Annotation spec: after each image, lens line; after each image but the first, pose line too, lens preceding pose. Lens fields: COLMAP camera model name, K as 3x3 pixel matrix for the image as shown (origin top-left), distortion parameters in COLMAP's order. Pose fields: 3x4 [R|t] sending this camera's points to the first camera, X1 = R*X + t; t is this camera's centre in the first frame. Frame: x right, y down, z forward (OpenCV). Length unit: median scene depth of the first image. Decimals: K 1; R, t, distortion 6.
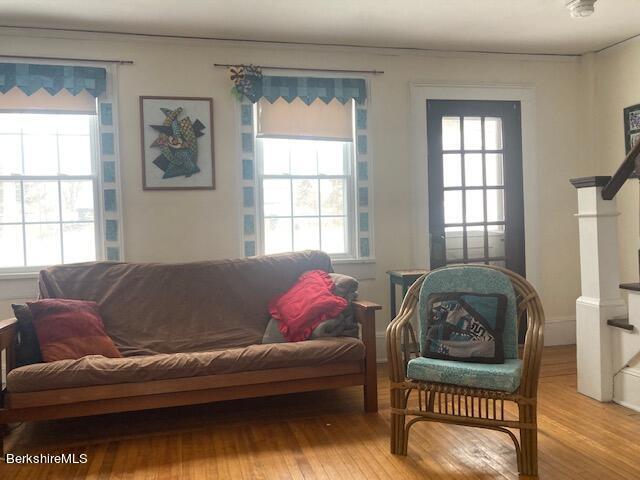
lens RADIAL K [[512.6, 0, 318.4], [0, 512.6, 239.4], [0, 0, 1]] dist [0.007989, -0.006478]
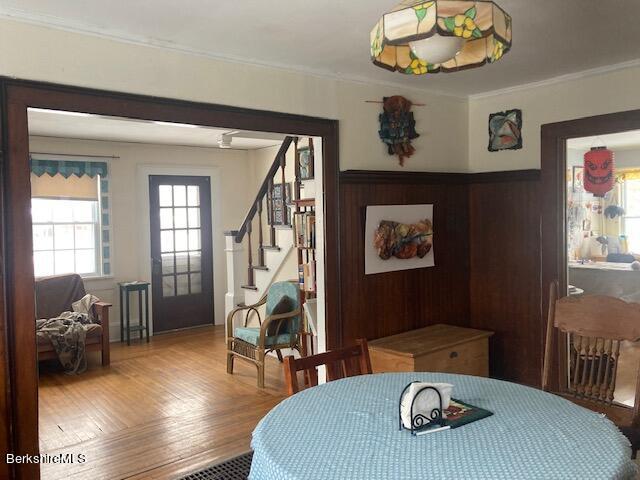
lens RADIAL K [[512.6, 0, 328.5], [0, 512.6, 228.2], [0, 0, 1]] dist [0.007989, -0.006478]
pose [[0.897891, 0.000300, 0.440217, 0.008618], [0.009960, 0.999730, -0.020997, -0.067708], [-0.440105, 0.023238, 0.897646, -0.700392]]
